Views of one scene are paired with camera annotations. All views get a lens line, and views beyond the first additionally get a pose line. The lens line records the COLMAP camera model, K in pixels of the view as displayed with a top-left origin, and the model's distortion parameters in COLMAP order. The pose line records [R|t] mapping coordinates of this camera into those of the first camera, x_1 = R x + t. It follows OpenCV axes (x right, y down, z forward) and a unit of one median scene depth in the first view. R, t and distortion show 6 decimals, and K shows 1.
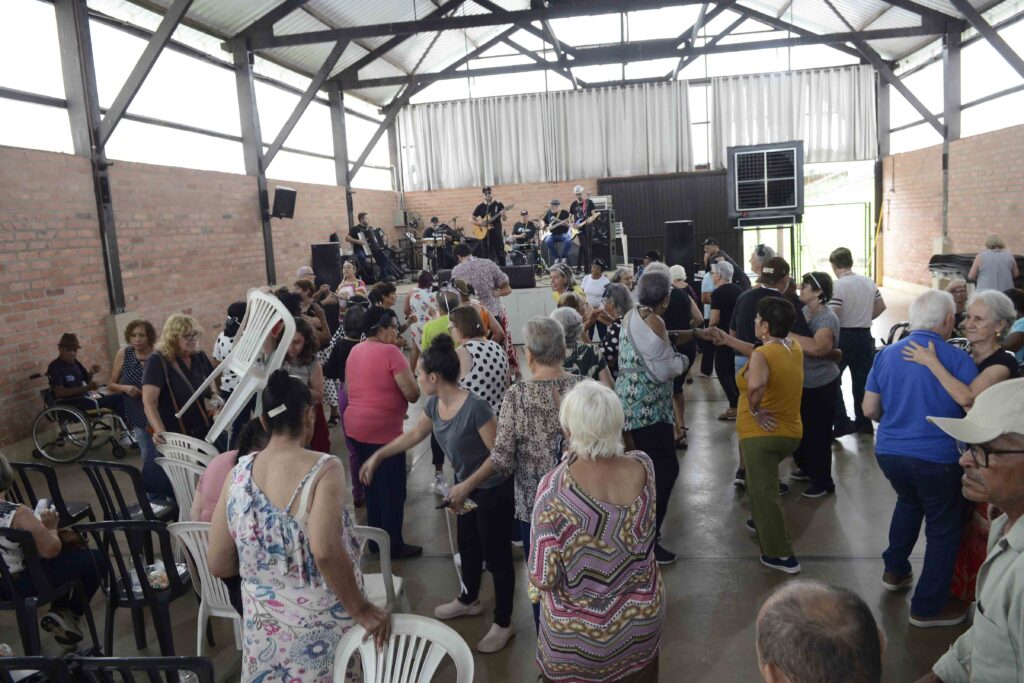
lens RADIAL K [[750.7, 0, 512.0], [0, 750.7, 341.5], [0, 0, 1]] dist [-0.026884, 0.005215]
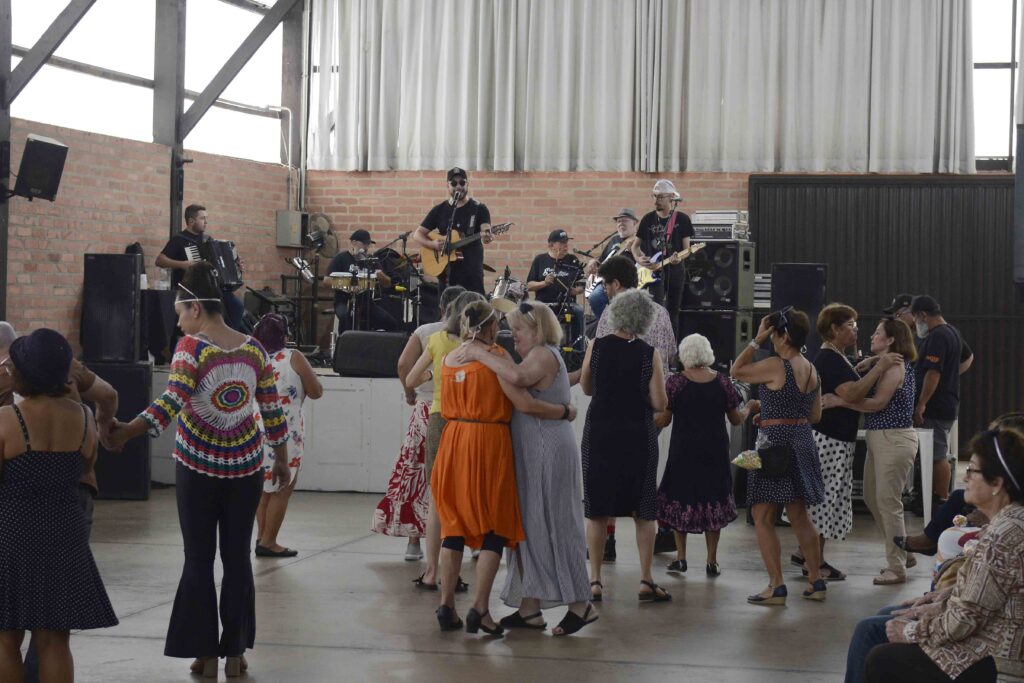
lens RADIAL K [[2366.8, 0, 512.0], [0, 2366.8, 341.5], [0, 0, 1]] dist [0.026422, -0.292275]
pose [[0.993719, 0.081715, -0.076450, 0.101550], [-0.091349, 0.986972, -0.132447, 0.080578], [0.064631, 0.138599, 0.988237, -0.387293]]
